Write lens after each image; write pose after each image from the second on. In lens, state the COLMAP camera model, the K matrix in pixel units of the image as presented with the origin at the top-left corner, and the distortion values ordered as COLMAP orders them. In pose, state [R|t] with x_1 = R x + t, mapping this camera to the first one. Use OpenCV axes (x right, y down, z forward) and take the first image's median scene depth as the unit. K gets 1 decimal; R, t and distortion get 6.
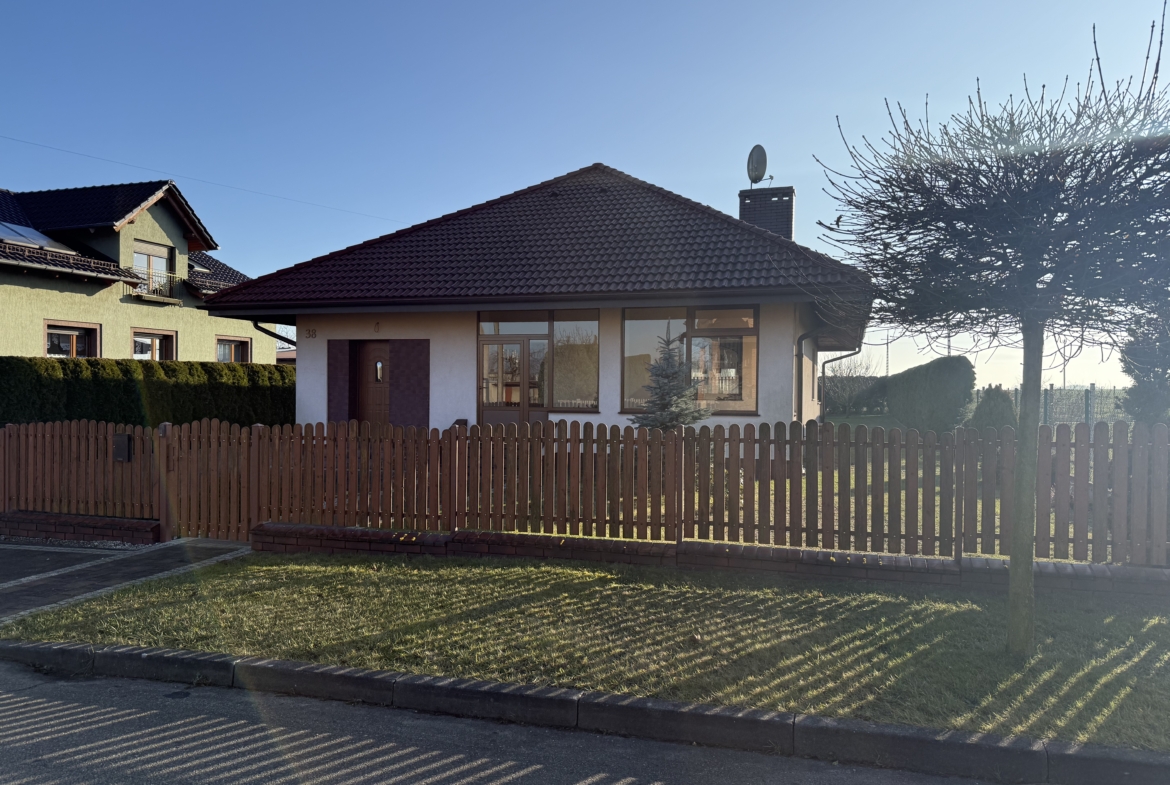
lens RADIAL K [[864.2, 0, 585.0], [0, 864.2, 392.5], [0, 0, 1]] dist [0.004602, 0.001141]
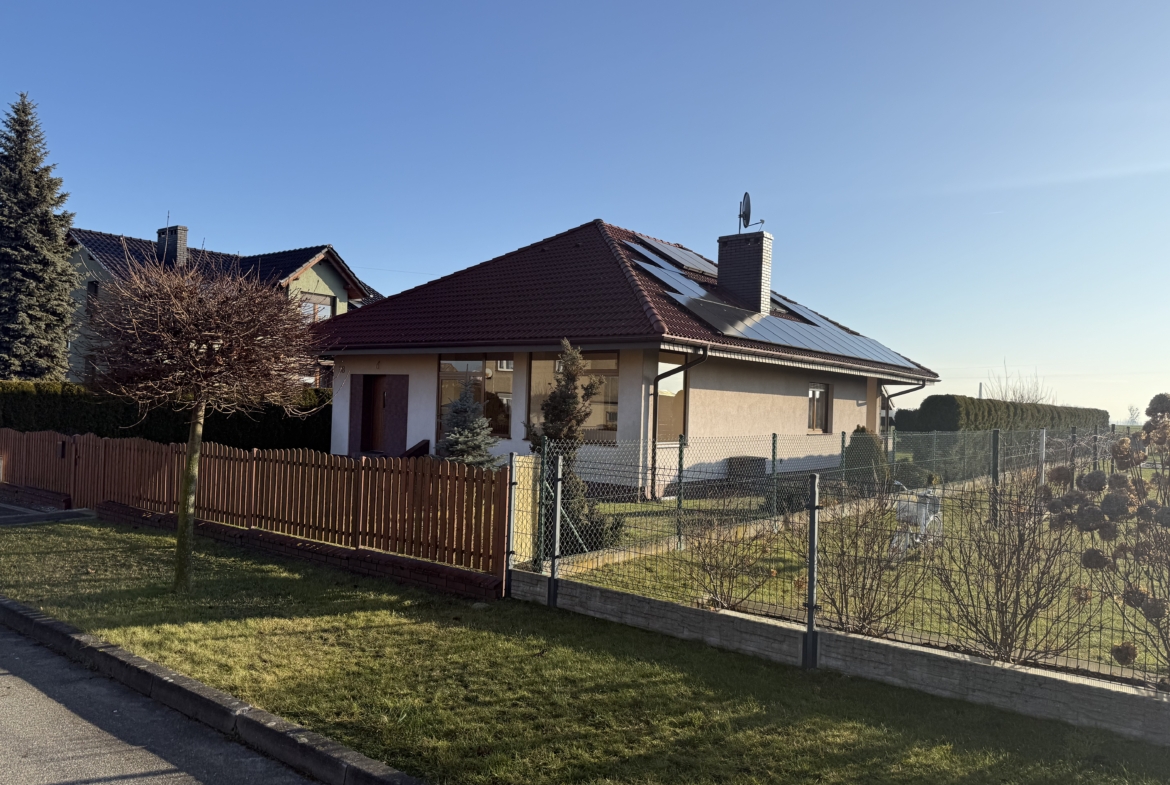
lens RADIAL K [[864.2, 0, 585.0], [0, 864.2, 392.5], [0, 0, 1]] dist [0.004602, 0.001141]
pose [[0.933281, 0.018488, -0.358671, 0.411499], [-0.028184, 0.999364, -0.021824, -0.013131], [0.358040, 0.030477, 0.933209, -0.057047]]
